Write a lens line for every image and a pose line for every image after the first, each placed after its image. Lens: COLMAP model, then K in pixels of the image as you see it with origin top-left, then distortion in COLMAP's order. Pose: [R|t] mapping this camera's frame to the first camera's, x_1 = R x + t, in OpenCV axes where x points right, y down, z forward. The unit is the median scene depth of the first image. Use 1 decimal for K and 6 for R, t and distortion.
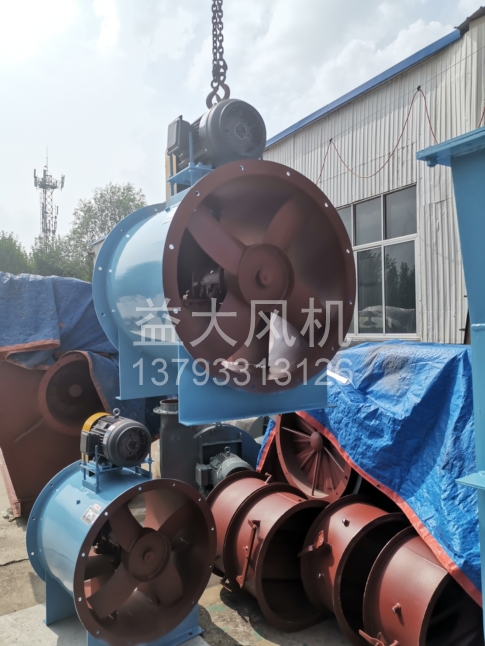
lens RADIAL K [[510.0, 0, 242.7], [0, 510.0, 322.2], [0, 0, 1]] dist [0.052553, -0.009907]
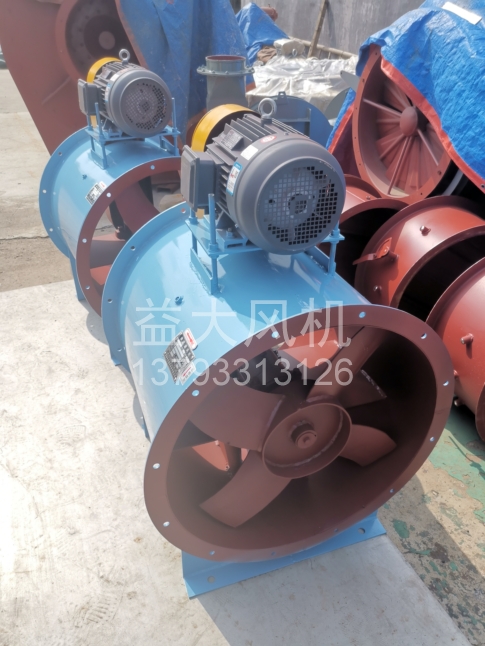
lens RADIAL K [[510.0, 0, 241.4], [0, 510.0, 323.8], [0, 0, 1]] dist [0.052553, -0.009907]
pose [[0.984215, 0.112762, -0.136399, 0.048813], [-0.019349, 0.834670, 0.550410, 0.084009], [0.175914, -0.539083, 0.823677, 0.231744]]
